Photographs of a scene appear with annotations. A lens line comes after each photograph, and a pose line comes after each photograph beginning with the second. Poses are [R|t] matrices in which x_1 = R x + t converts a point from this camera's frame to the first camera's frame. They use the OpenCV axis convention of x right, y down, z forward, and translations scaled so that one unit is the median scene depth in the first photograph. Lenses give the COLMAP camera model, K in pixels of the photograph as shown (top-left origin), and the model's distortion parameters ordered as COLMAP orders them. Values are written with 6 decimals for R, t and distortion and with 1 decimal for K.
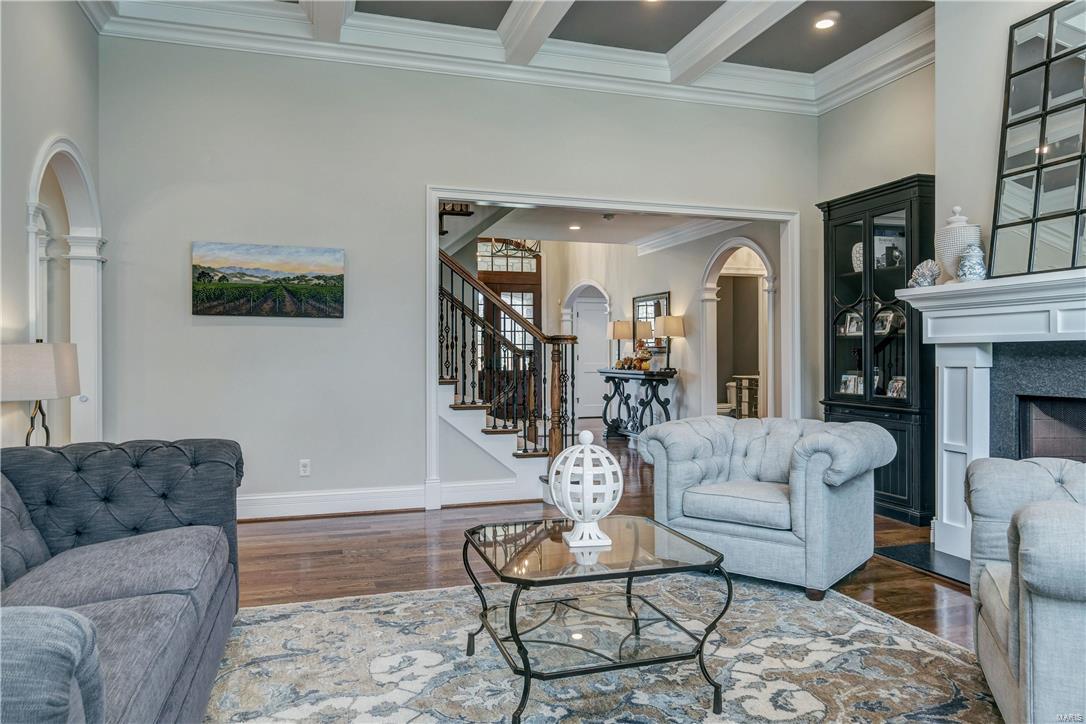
lens RADIAL K [[742.7, 0, 541.4], [0, 742.7, 357.4], [0, 0, 1]] dist [-0.003118, -0.005542]
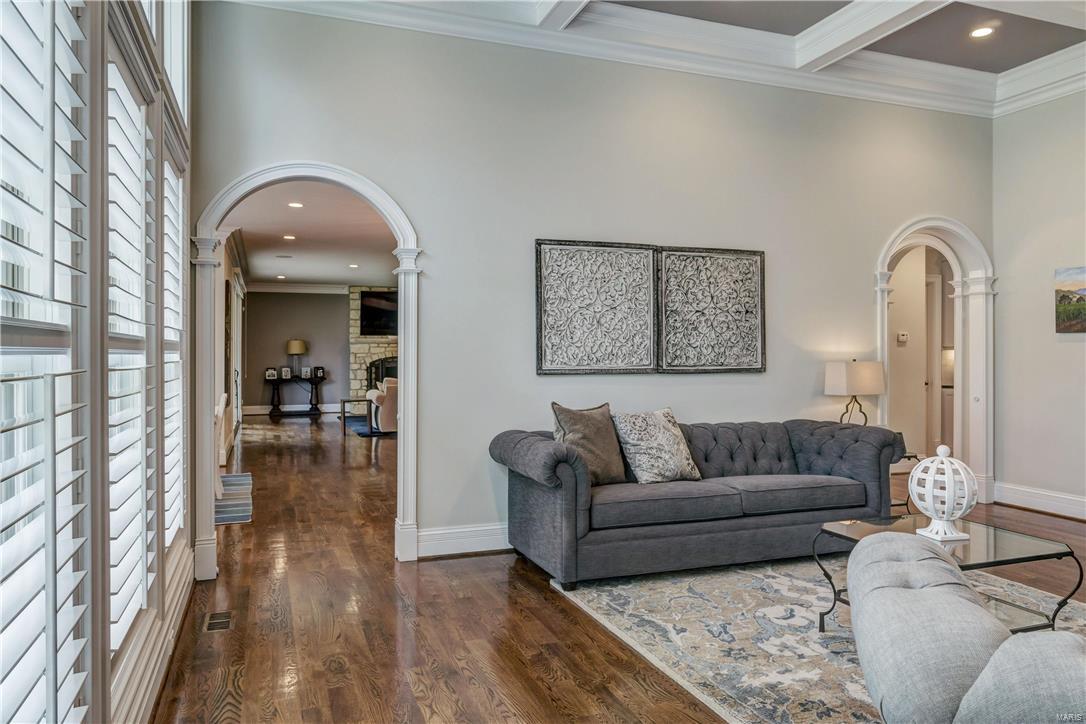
lens RADIAL K [[742.7, 0, 541.4], [0, 742.7, 357.4], [0, 0, 1]] dist [-0.003118, -0.005542]
pose [[0.042976, 0.008721, -0.999038, 1.094071], [-0.003627, 0.999957, 0.008573, -0.045707], [0.999070, 0.003255, 0.043006, 0.261046]]
